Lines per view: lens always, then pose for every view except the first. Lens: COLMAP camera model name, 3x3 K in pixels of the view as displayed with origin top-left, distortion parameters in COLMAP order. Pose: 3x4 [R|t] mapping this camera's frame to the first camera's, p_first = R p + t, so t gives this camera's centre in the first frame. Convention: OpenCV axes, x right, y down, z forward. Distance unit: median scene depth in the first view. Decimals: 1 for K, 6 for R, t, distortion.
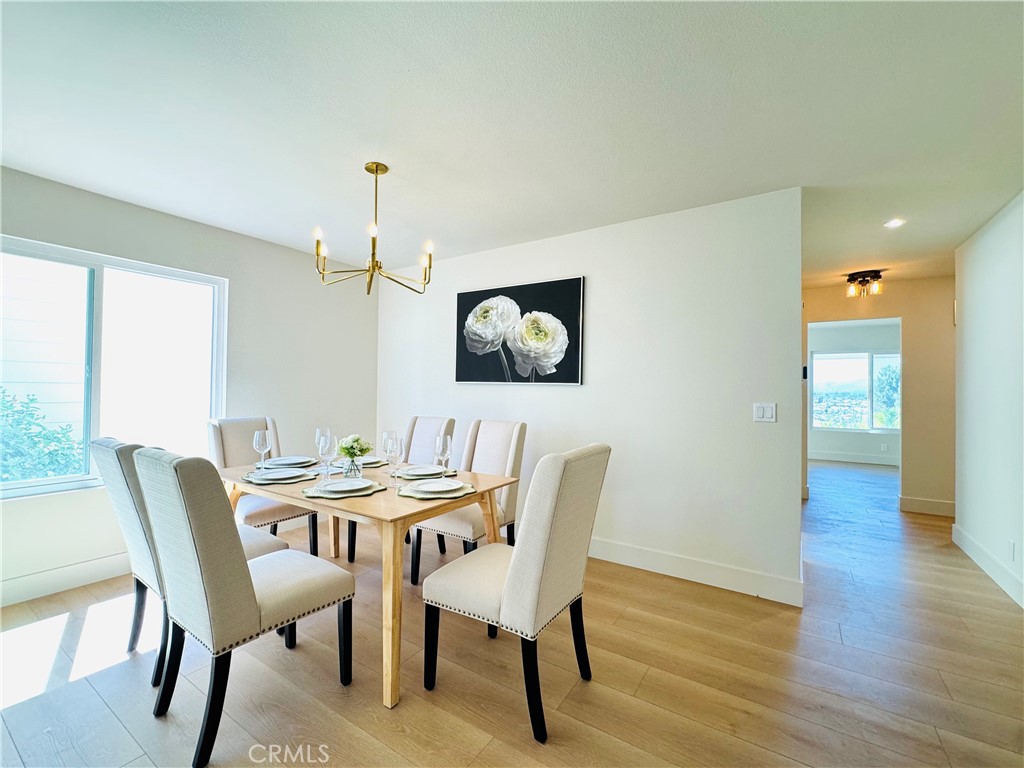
lens RADIAL K [[434.7, 0, 511.4], [0, 434.7, 385.7], [0, 0, 1]] dist [0.001861, 0.000157]
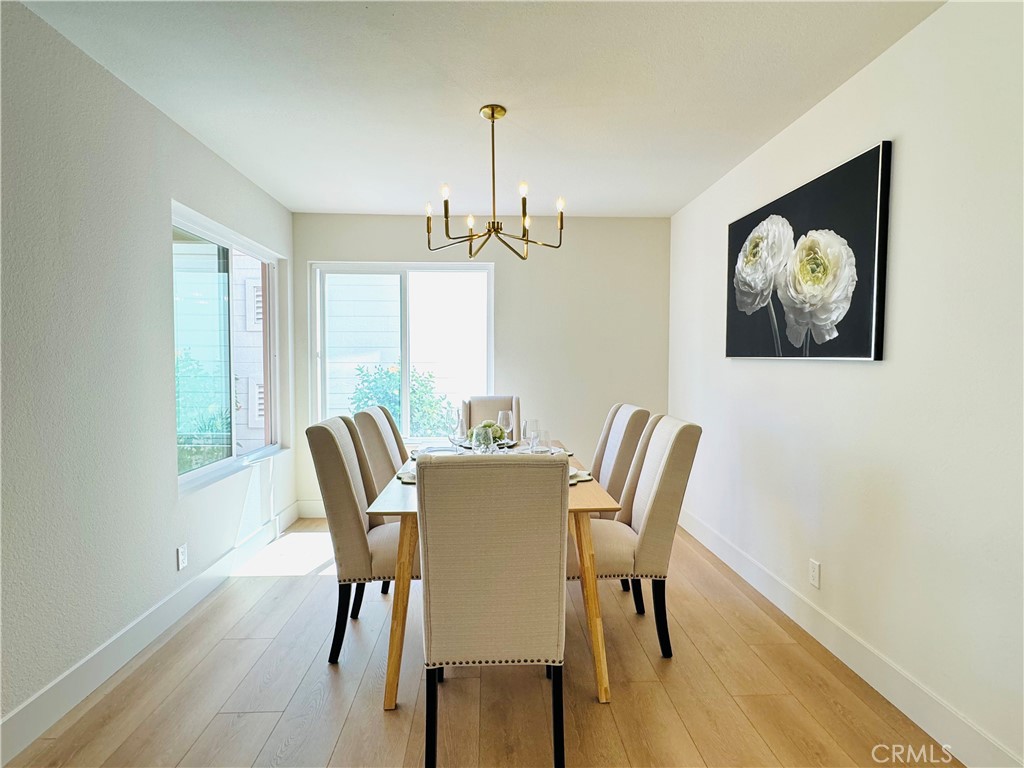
lens RADIAL K [[525.7, 0, 509.3], [0, 525.7, 380.6], [0, 0, 1]] dist [-0.000181, -0.000231]
pose [[0.585436, 0.020663, -0.810455, 0.372613], [0.009836, 0.999421, 0.032586, -0.002581], [0.810659, -0.027048, 0.584894, 0.269212]]
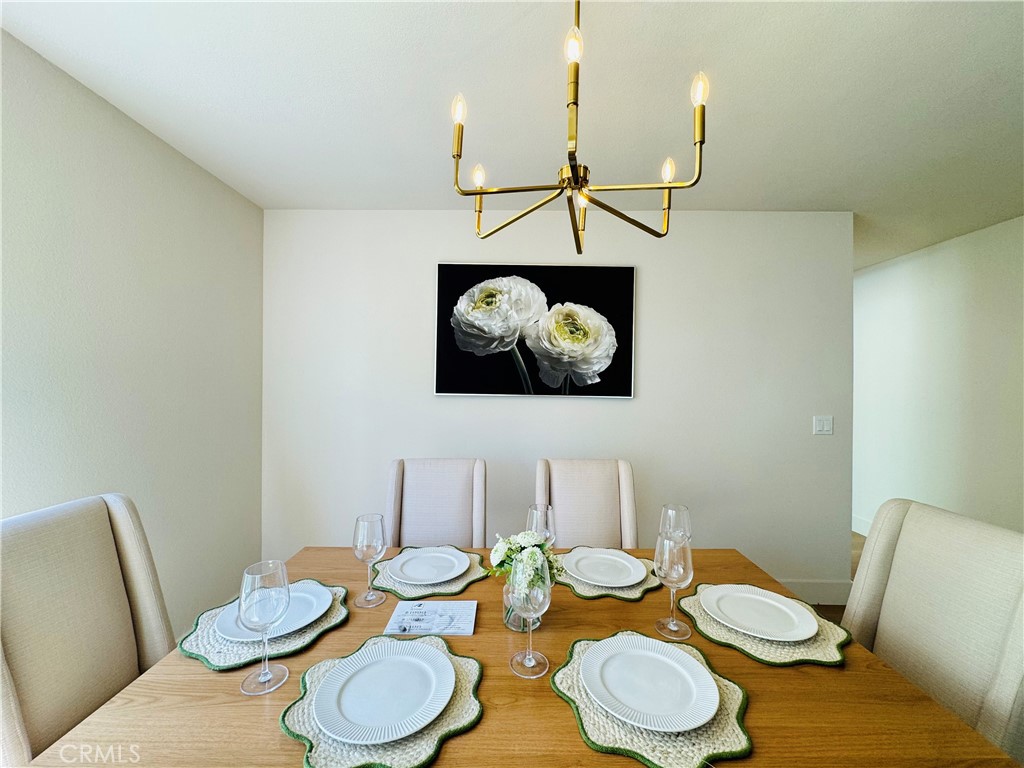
lens RADIAL K [[410.8, 0, 510.4], [0, 410.8, 382.3], [0, 0, 1]] dist [-0.004798, 0.000313]
pose [[0.846187, -0.002245, 0.532882, -0.410079], [-0.002897, 0.999957, 0.008813, -0.035480], [-0.532878, -0.009002, 0.846144, 0.429068]]
